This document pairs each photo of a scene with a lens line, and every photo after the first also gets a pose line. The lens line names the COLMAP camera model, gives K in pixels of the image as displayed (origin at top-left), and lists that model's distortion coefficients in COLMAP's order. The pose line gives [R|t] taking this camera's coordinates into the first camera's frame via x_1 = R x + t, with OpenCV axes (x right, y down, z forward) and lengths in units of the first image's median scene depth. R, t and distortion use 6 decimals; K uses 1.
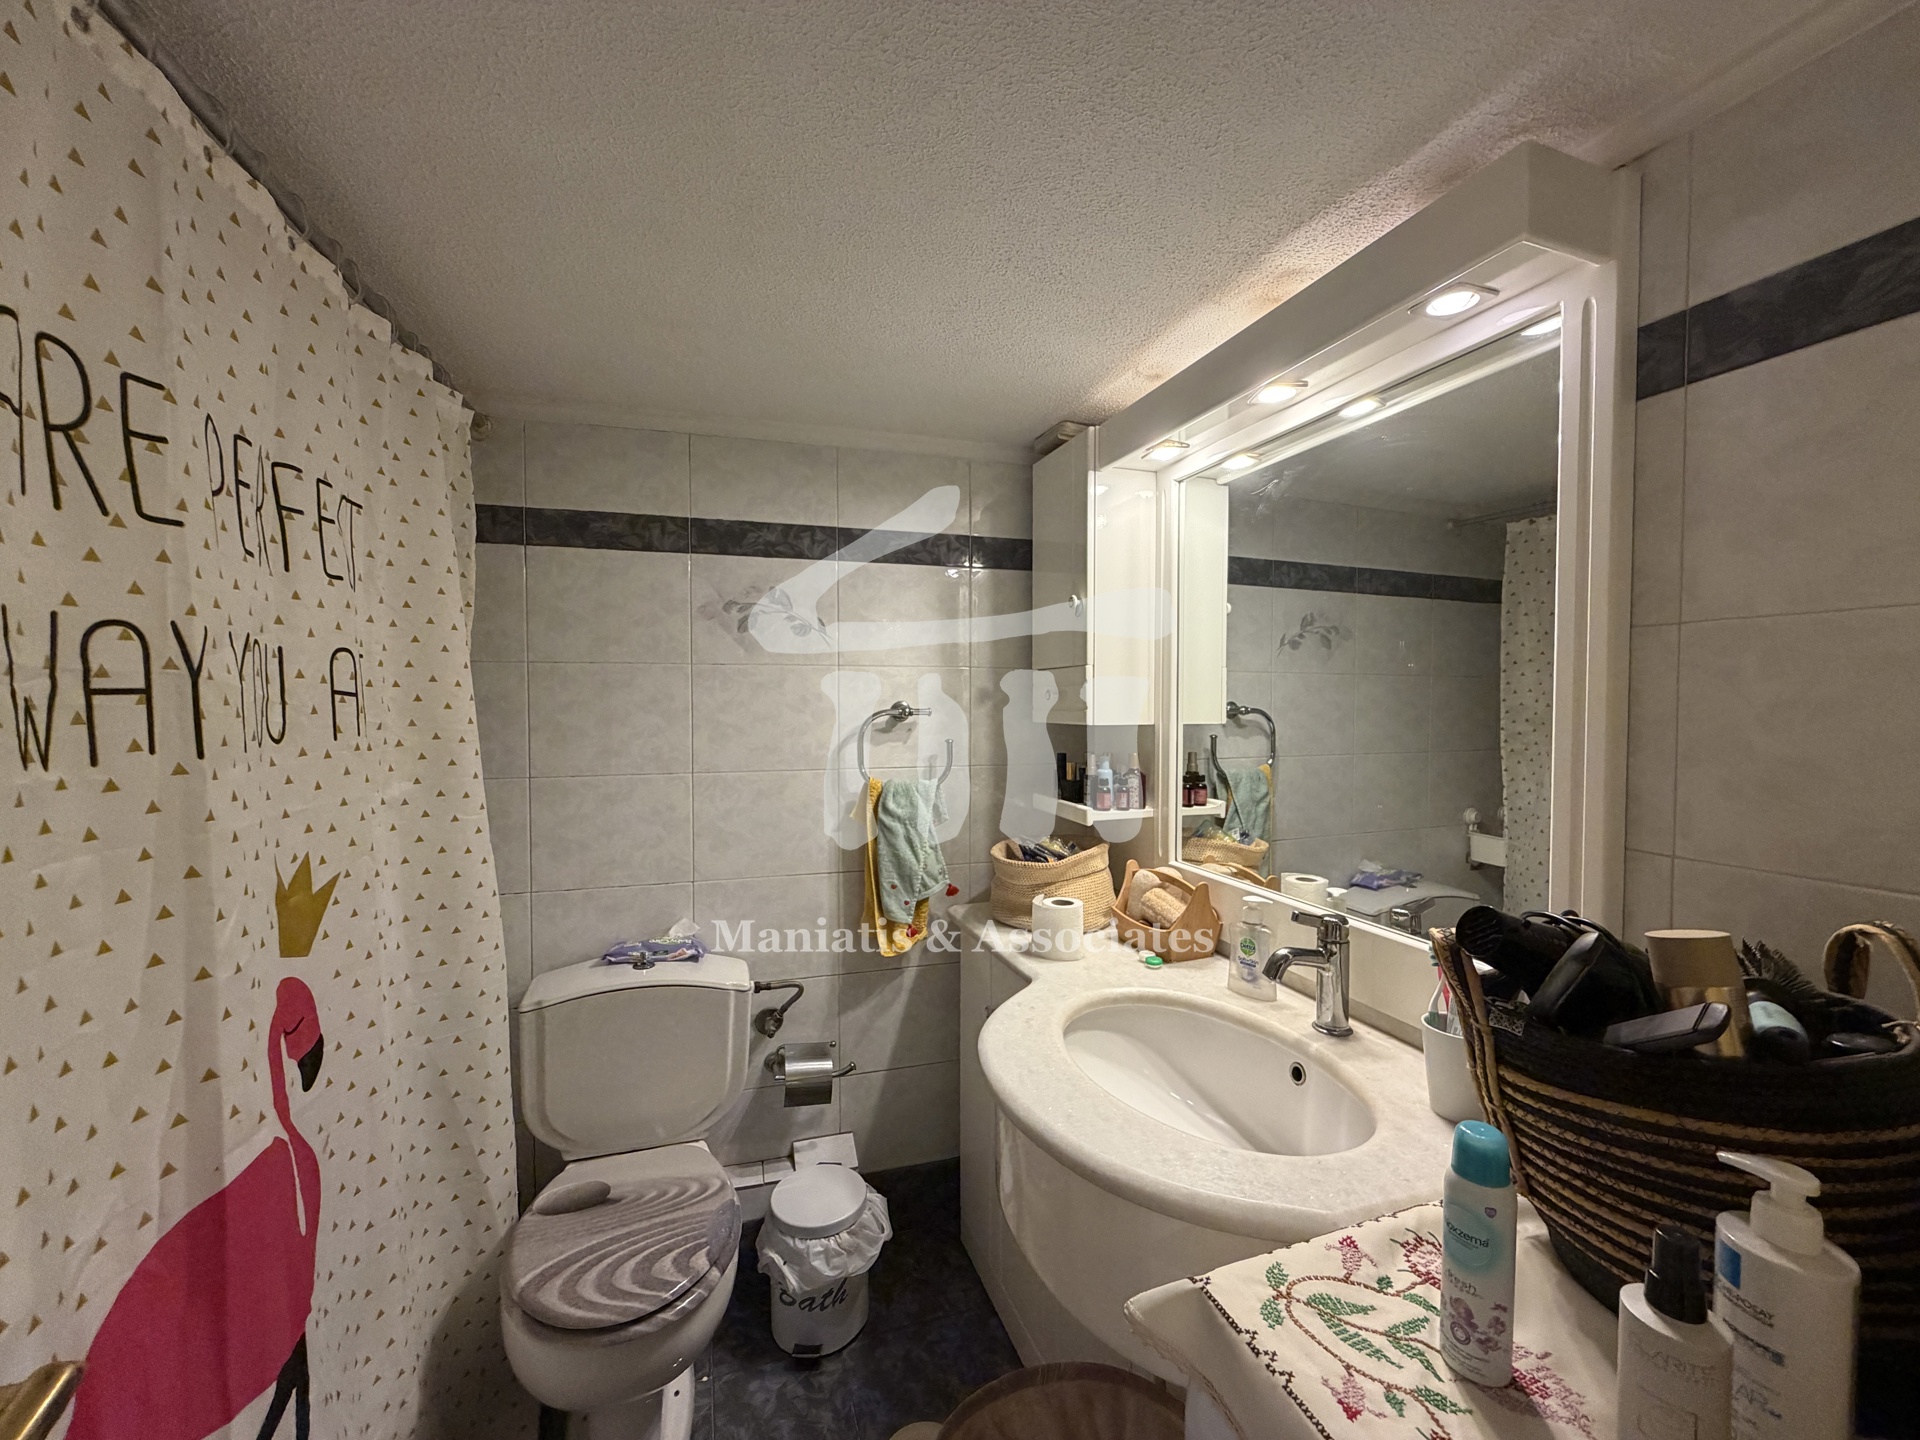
lens RADIAL K [[763.6, 0, 953.6], [0, 763.6, 719.8], [0, 0, 1]] dist [0.000074, -0.000013]
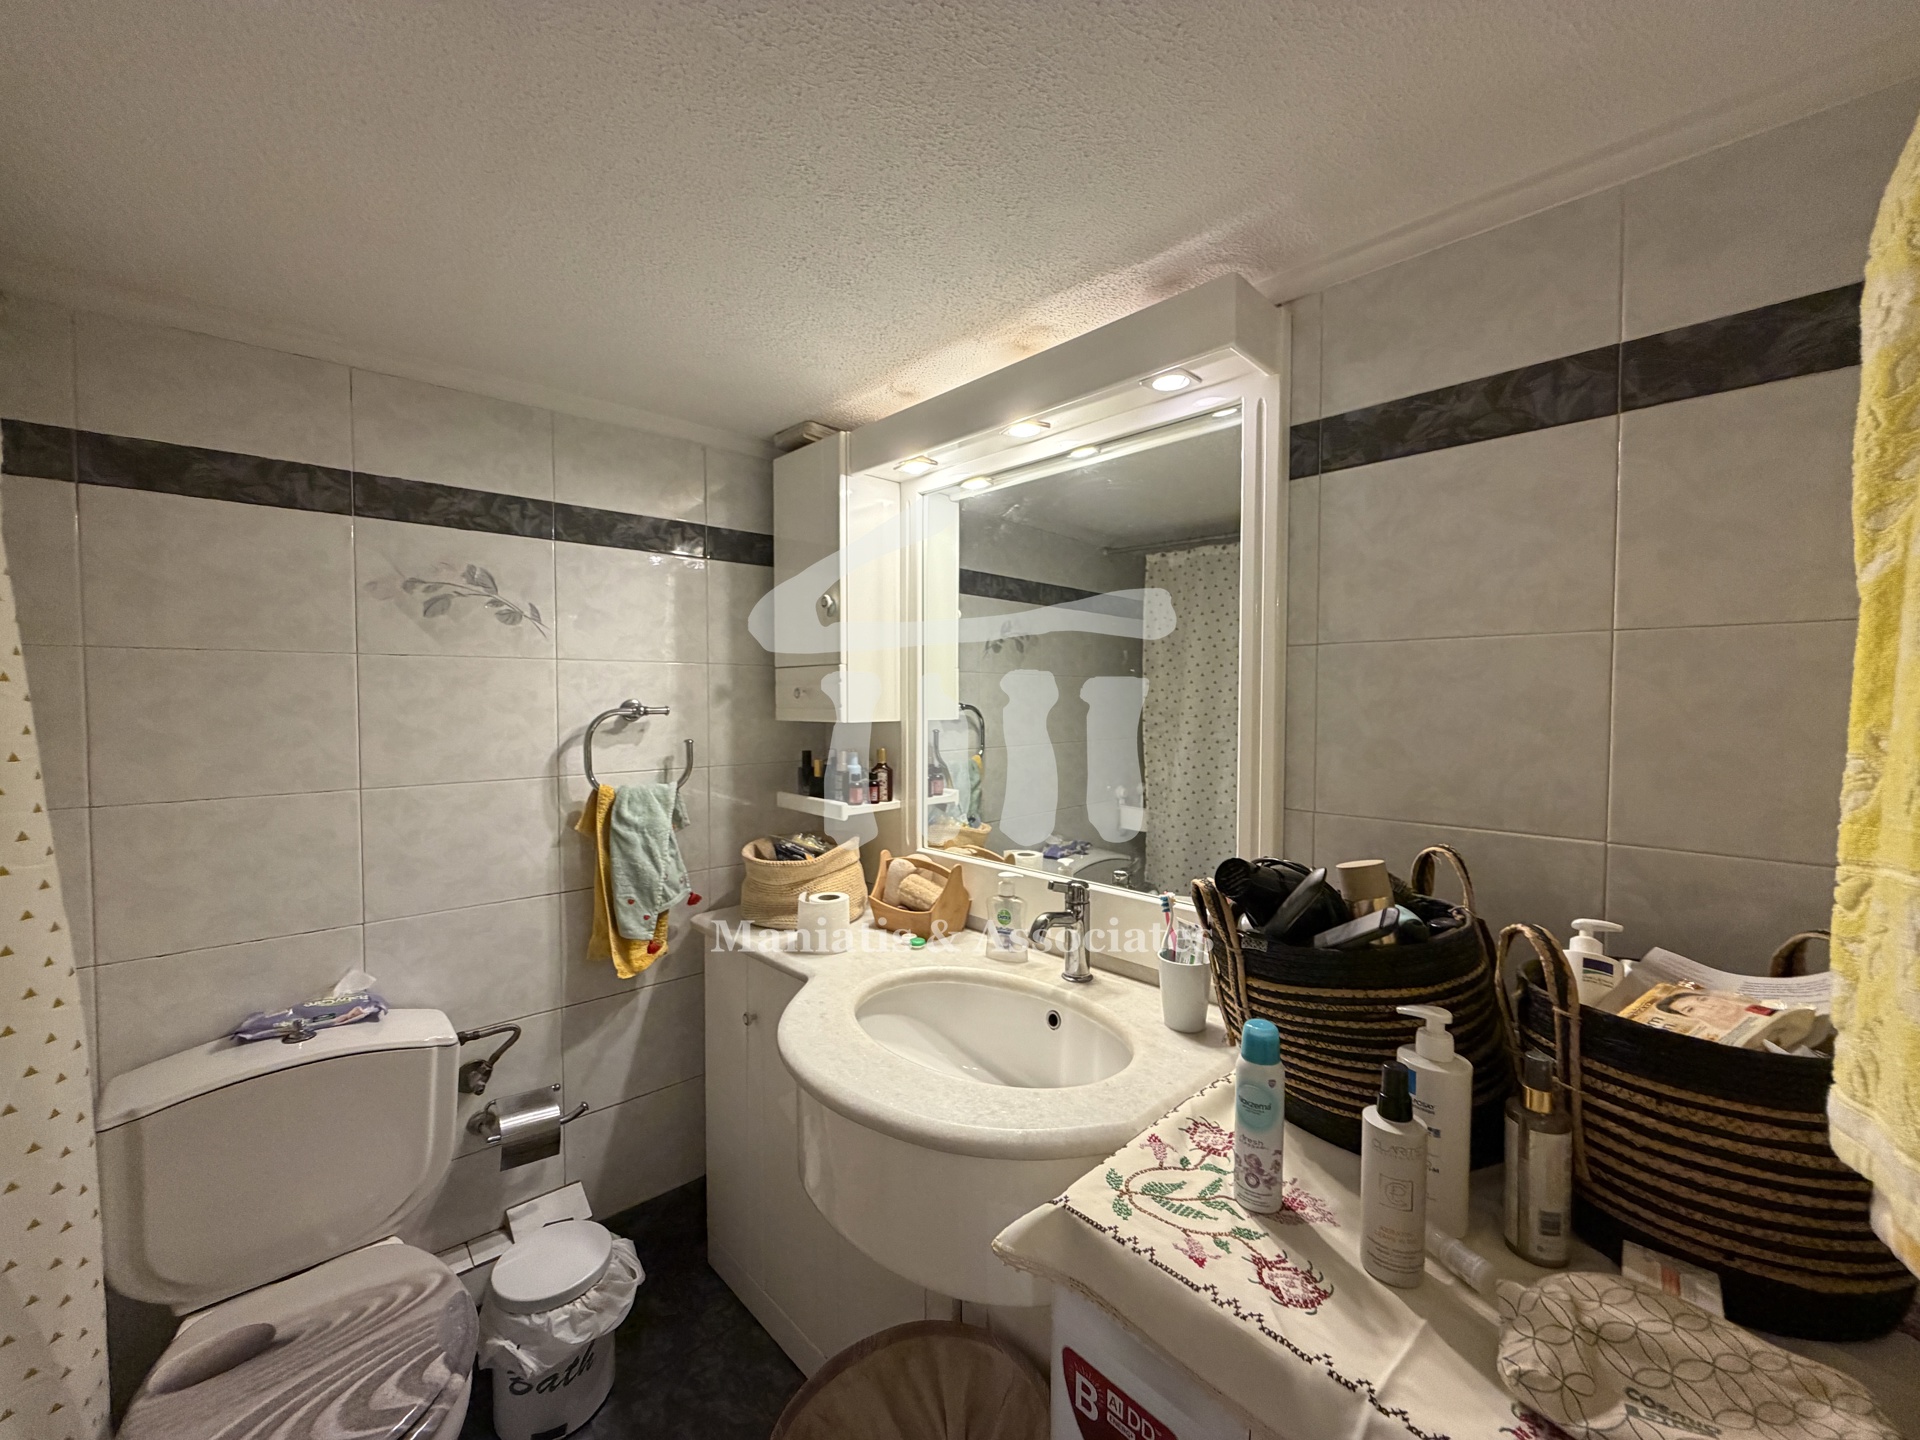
lens RADIAL K [[763.6, 0, 953.6], [0, 763.6, 719.8], [0, 0, 1]] dist [0.000074, -0.000013]
pose [[0.907974, -0.013251, 0.418818, -0.126253], [0.010751, 0.999908, 0.008328, -0.004011], [-0.418890, -0.003059, 0.908032, 0.006146]]
